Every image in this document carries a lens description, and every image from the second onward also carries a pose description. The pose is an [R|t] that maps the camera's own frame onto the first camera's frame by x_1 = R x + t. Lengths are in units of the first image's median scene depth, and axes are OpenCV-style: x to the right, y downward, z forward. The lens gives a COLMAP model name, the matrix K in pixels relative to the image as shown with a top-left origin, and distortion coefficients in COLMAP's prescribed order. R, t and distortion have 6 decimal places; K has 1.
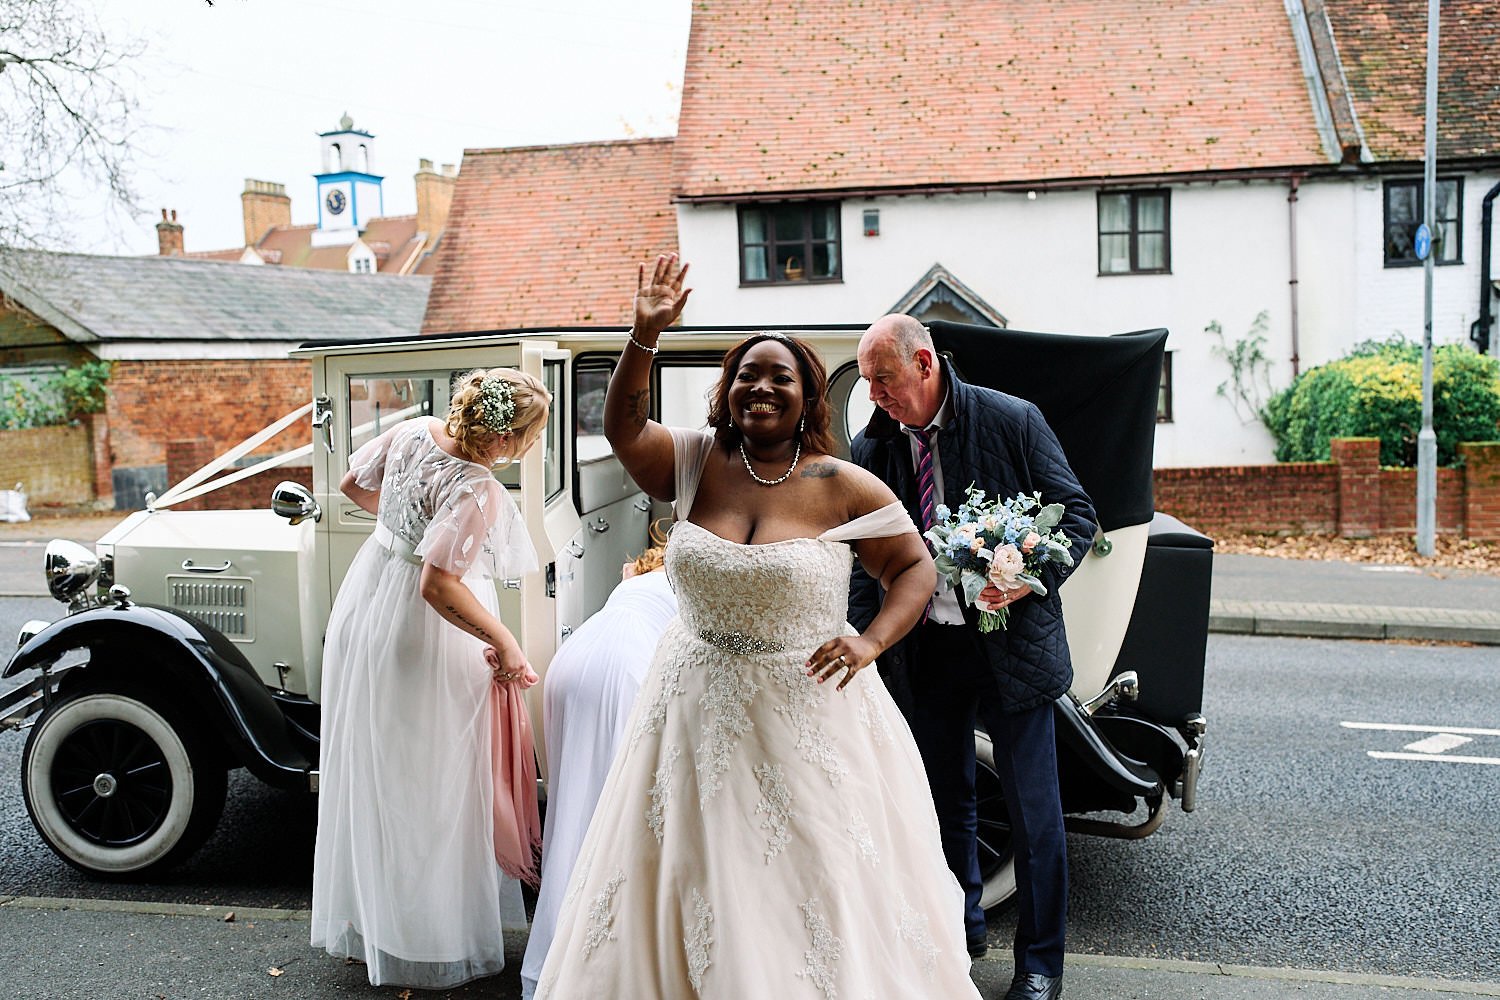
lens RADIAL K [[1468.7, 0, 750.0], [0, 1468.7, 500.0], [0, 0, 1]] dist [-0.056839, 0.168312]
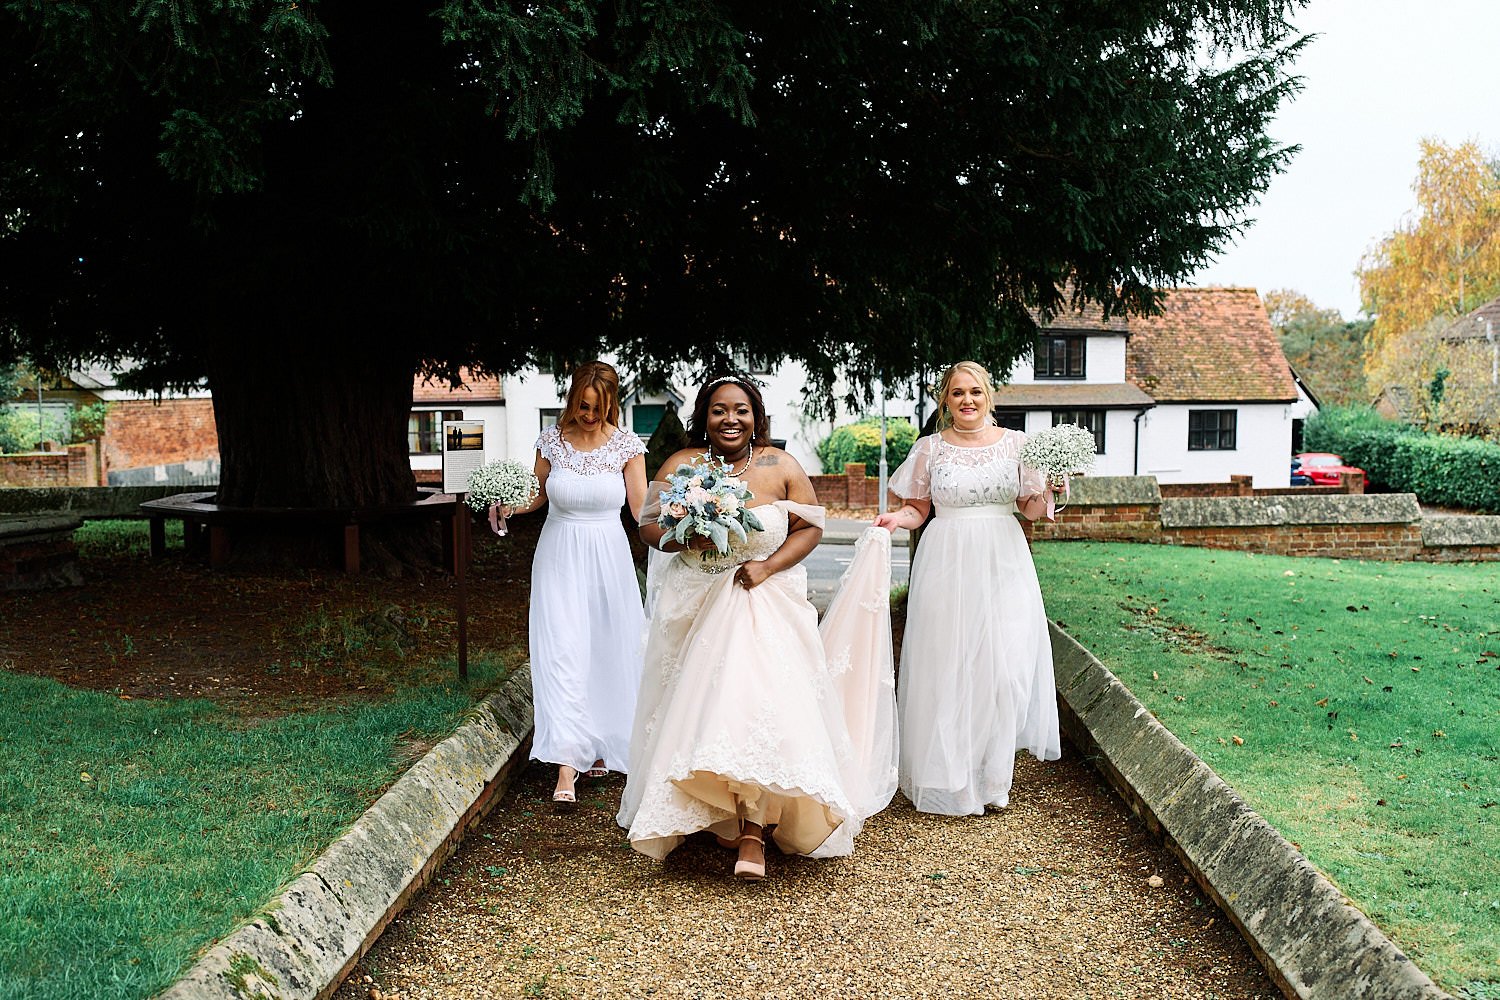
lens RADIAL K [[1490.0, 0, 750.0], [0, 1490.0, 500.0], [0, 0, 1]] dist [-0.000399, 0.180566]
pose [[0.959895, 0.005861, 0.280298, -0.275380], [-0.003110, 0.999943, -0.010260, 0.027332], [-0.280342, 0.008976, 0.959858, -0.837634]]
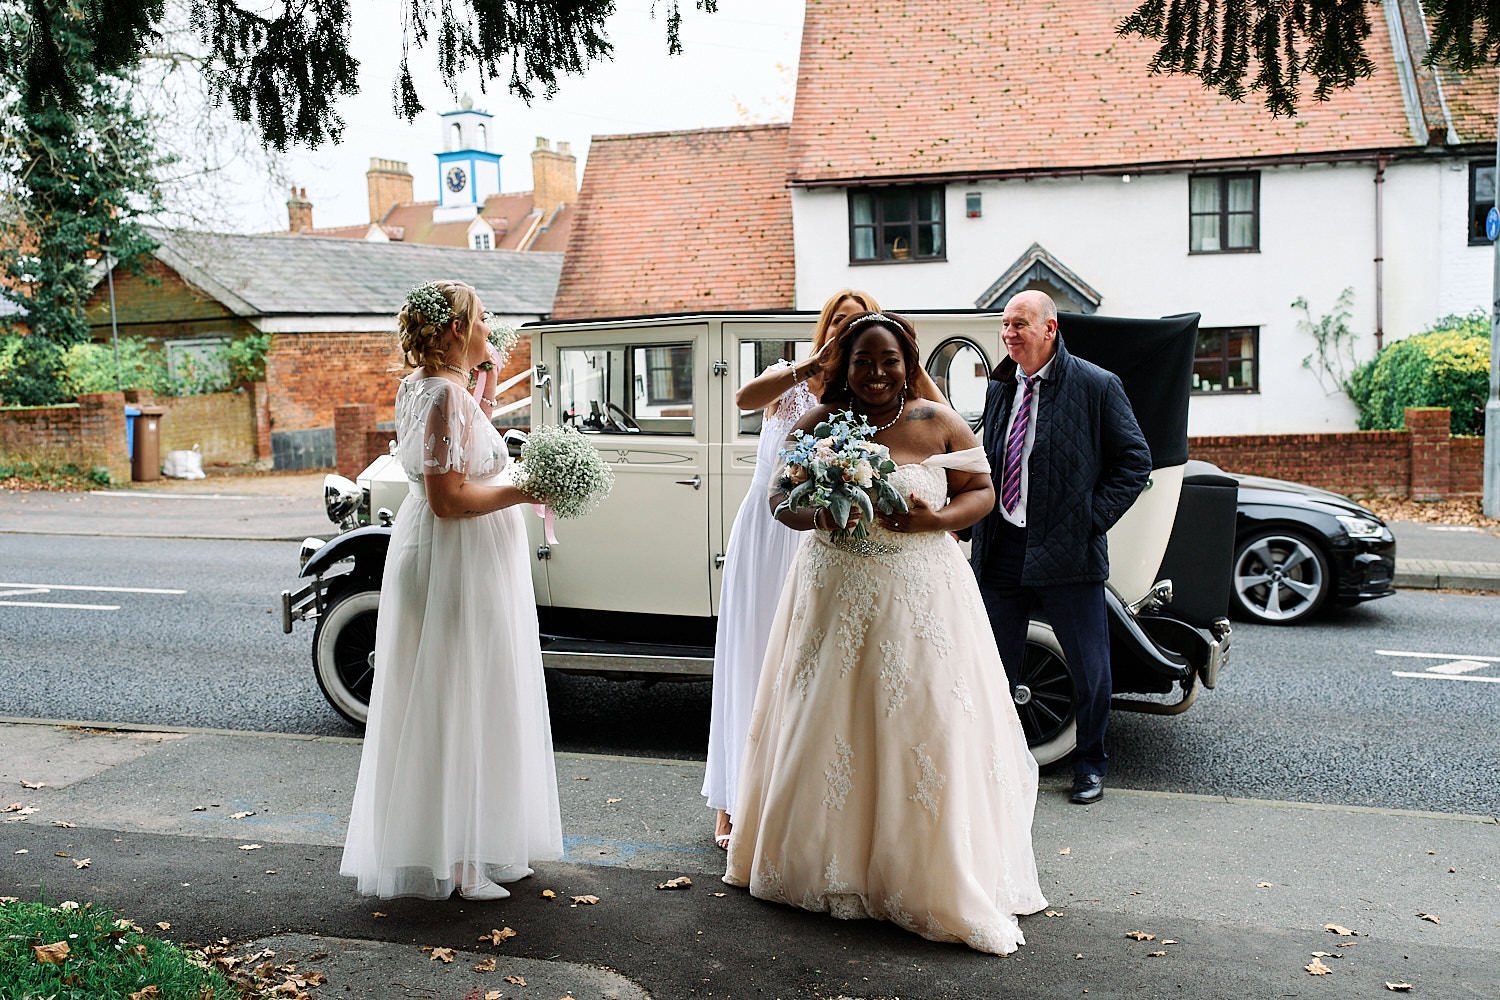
lens RADIAL K [[1468.7, 0, 750.0], [0, 1468.7, 500.0], [0, 0, 1]] dist [-0.056839, 0.168312]
pose [[0.997591, 0.008909, -0.068802, -0.004514], [-0.007603, 0.999787, 0.019210, 0.006463], [0.068959, -0.018640, 0.997445, -0.079655]]
